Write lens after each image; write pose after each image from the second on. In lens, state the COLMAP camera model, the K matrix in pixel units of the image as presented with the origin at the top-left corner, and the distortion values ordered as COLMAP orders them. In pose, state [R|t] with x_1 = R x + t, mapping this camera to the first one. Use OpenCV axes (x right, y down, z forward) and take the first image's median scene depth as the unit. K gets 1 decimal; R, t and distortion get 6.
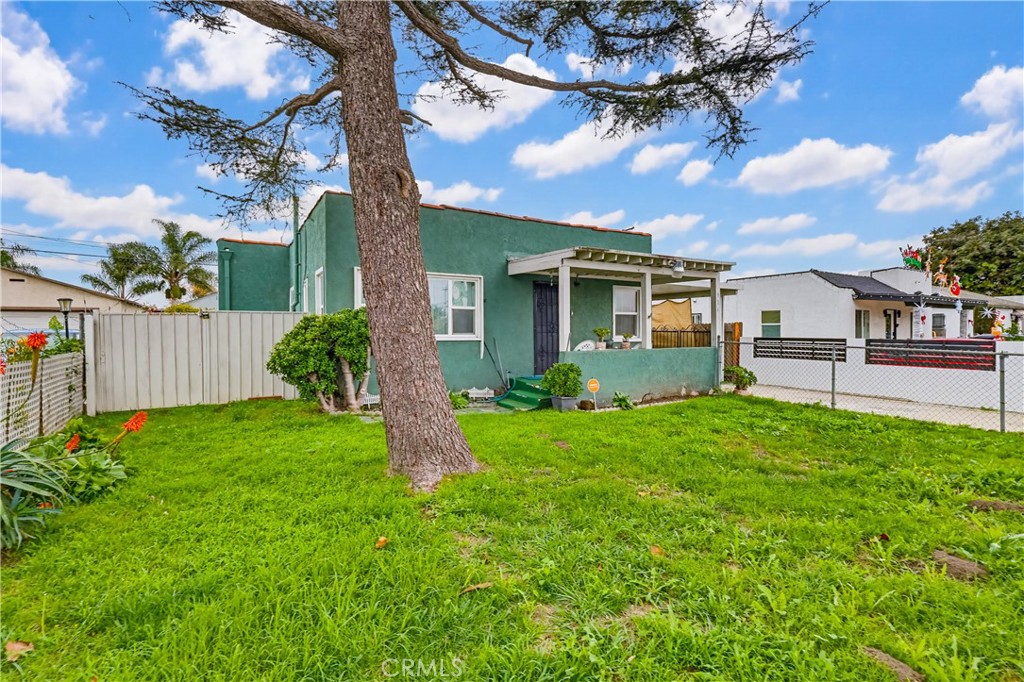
lens RADIAL K [[481.0, 0, 510.9], [0, 481.0, 329.5], [0, 0, 1]] dist [-0.002596, -0.000634]
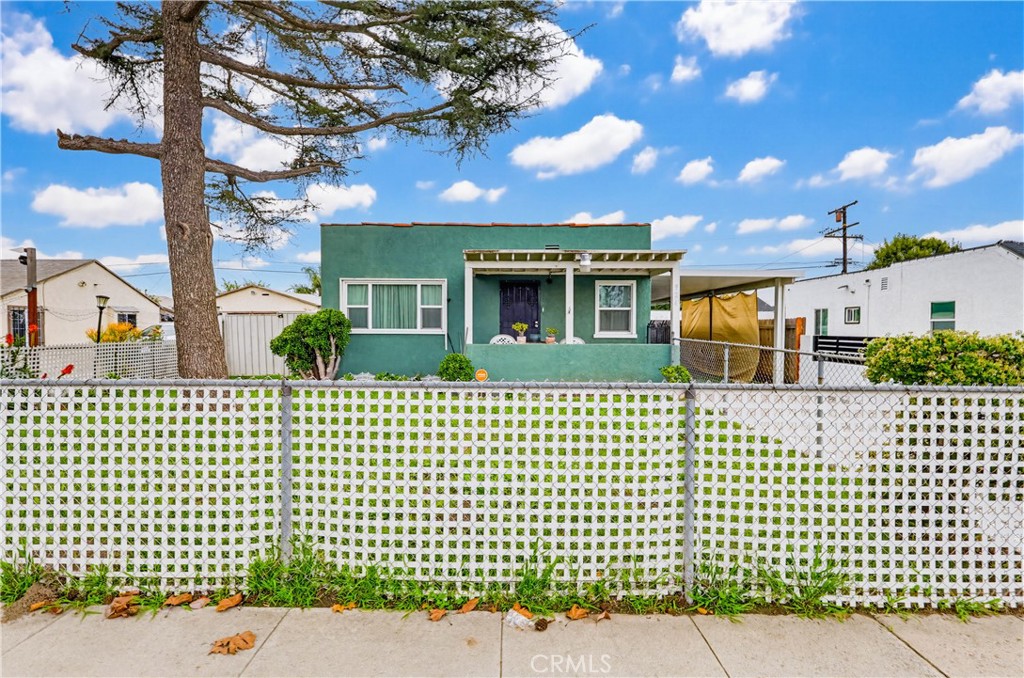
lens RADIAL K [[476.6, 0, 511.1], [0, 476.6, 329.2], [0, 0, 1]] dist [-0.010833, -0.000091]
pose [[0.866491, 0.003741, -0.499179, 0.665904], [-0.002142, 0.999991, 0.003776, 0.005935], [0.499188, -0.002202, 0.866491, 0.077571]]
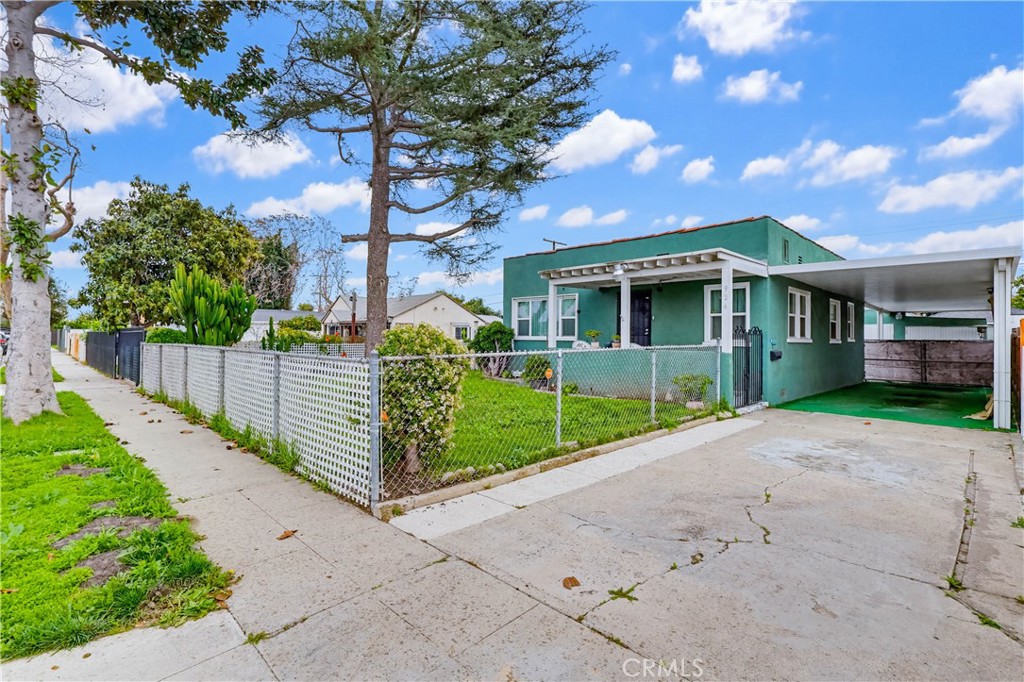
lens RADIAL K [[481.0, 0, 510.9], [0, 481.0, 329.5], [0, 0, 1]] dist [-0.002596, -0.000634]
pose [[0.255357, -0.016444, -0.966707, 1.240290], [-0.011285, 0.999737, -0.019986, 0.020636], [0.966781, 0.016013, 0.255104, 0.480324]]
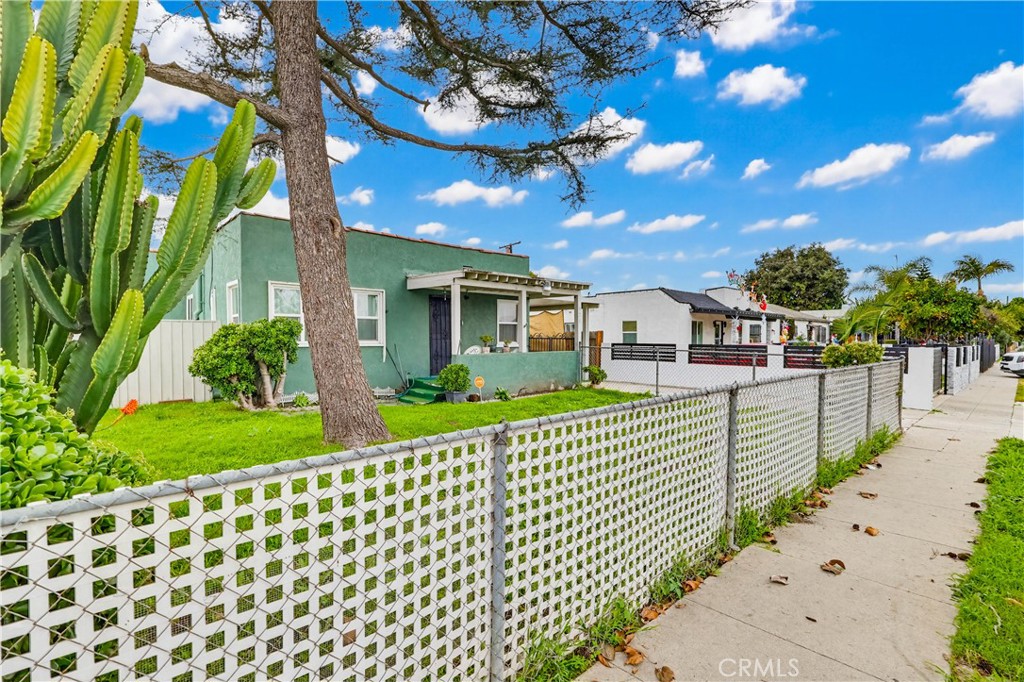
lens RADIAL K [[478.3, 0, 511.2], [0, 478.3, 351.3], [0, 0, 1]] dist [-0.033817, -0.000099]
pose [[0.974903, -0.006485, 0.222535, -0.018408], [-0.000349, 0.999530, 0.030659, 0.000097], [-0.222629, -0.029967, 0.974442, -0.181106]]
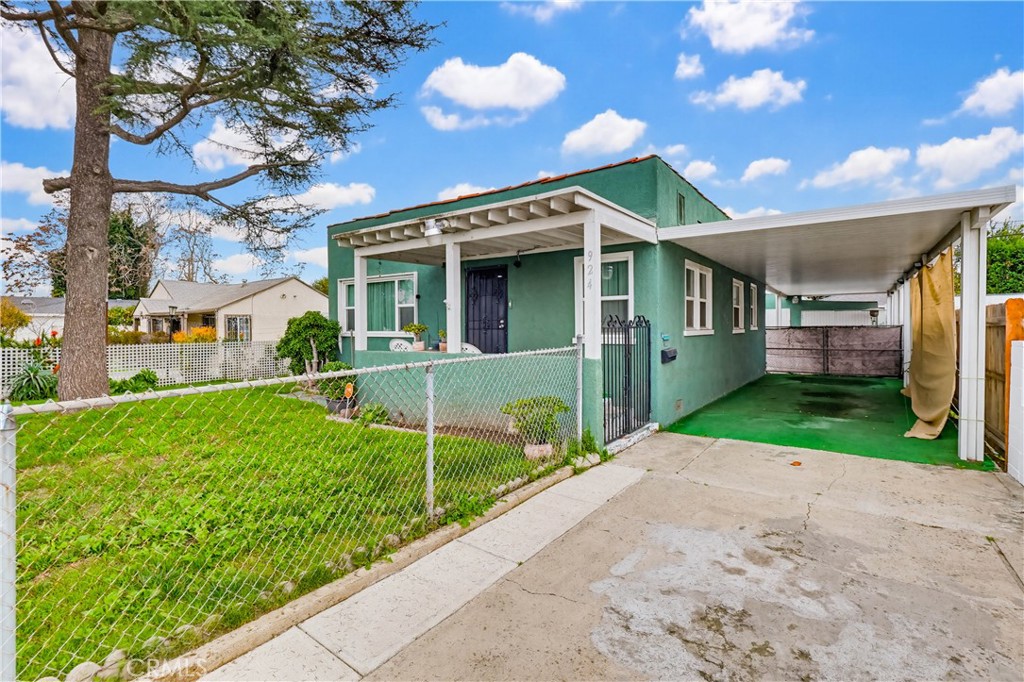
lens RADIAL K [[476.6, 0, 511.1], [0, 476.6, 331.2], [0, 0, 1]] dist [-0.010833, -0.000091]
pose [[0.411458, 0.005644, -0.911411, 0.938330], [0.006726, 0.999935, 0.009229, 0.003502], [0.911404, -0.009928, 0.411393, 0.788828]]
